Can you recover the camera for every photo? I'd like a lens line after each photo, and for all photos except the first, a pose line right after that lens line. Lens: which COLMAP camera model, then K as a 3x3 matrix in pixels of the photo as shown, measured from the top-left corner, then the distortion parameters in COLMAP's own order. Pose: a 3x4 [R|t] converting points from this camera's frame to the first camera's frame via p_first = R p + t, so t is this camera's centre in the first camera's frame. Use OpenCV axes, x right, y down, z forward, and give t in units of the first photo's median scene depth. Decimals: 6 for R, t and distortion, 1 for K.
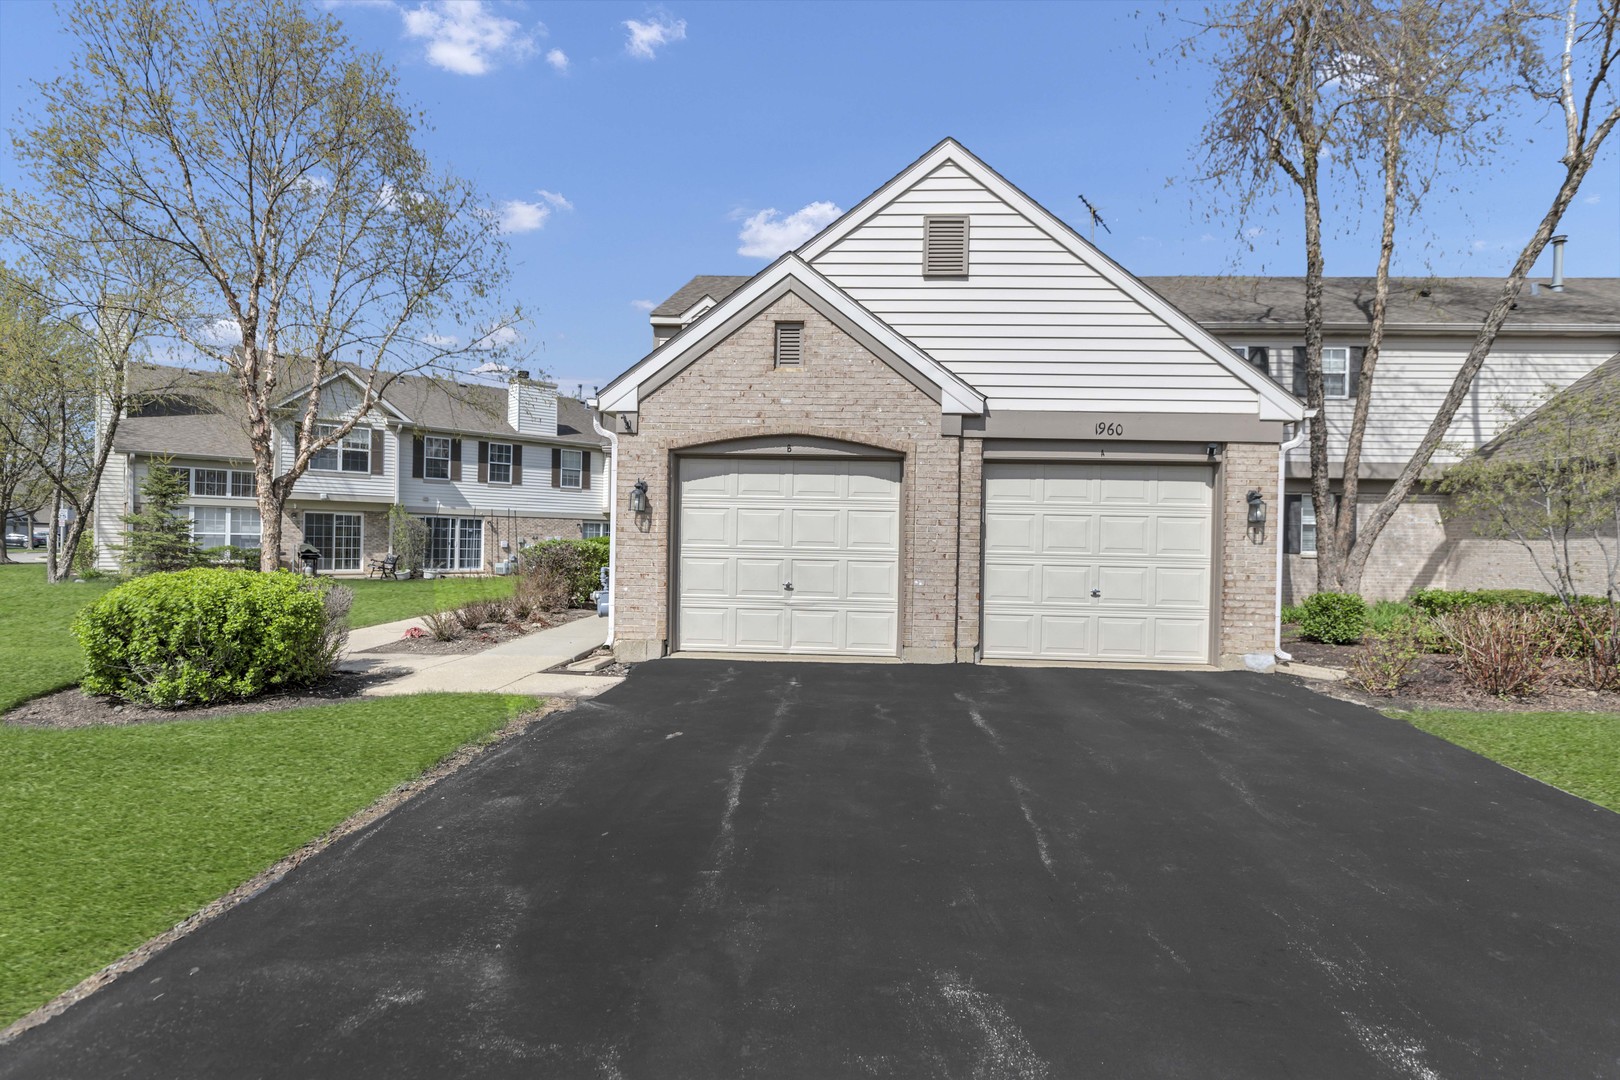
lens RADIAL K [[826.2, 0, 813.9], [0, 826.2, 542.6], [0, 0, 1]] dist [0.002023, 0.000012]
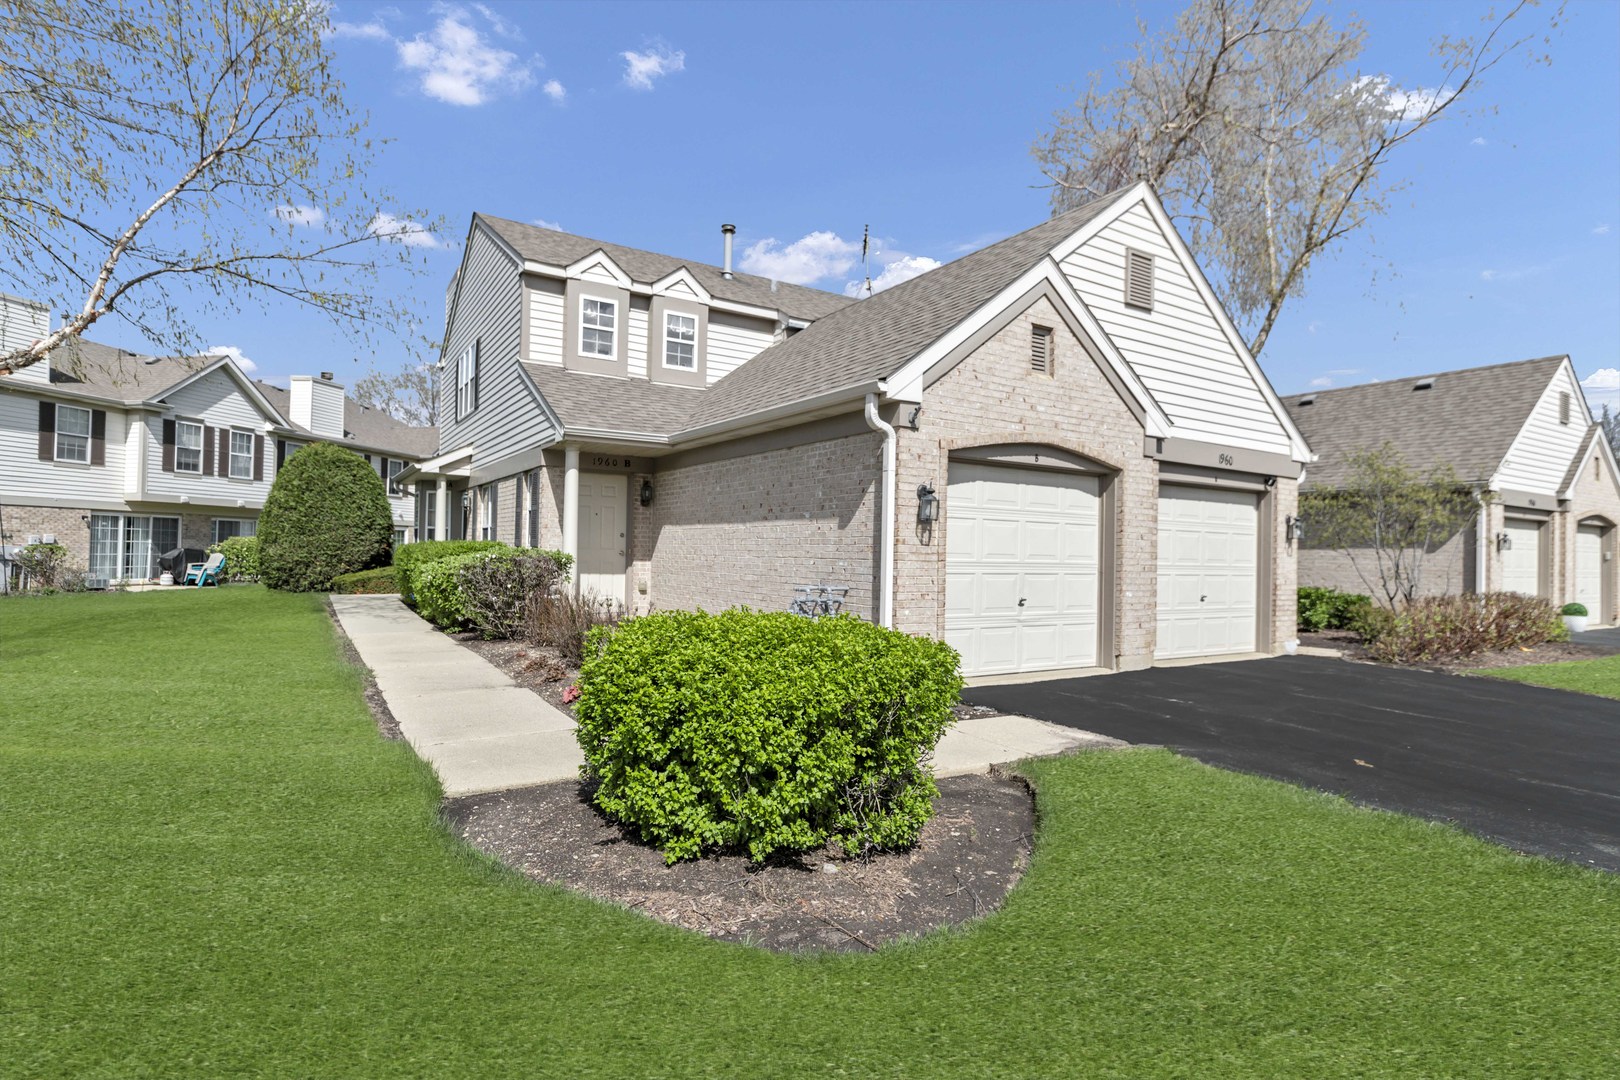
lens RADIAL K [[826.2, 0, 813.5], [0, 826.2, 542.0], [0, 0, 1]] dist [0.002023, 0.000012]
pose [[0.811107, 0.006131, 0.584866, -0.804880], [-0.006164, 0.999979, -0.001934, -0.013388], [-0.584866, -0.002036, 0.811127, 0.375902]]
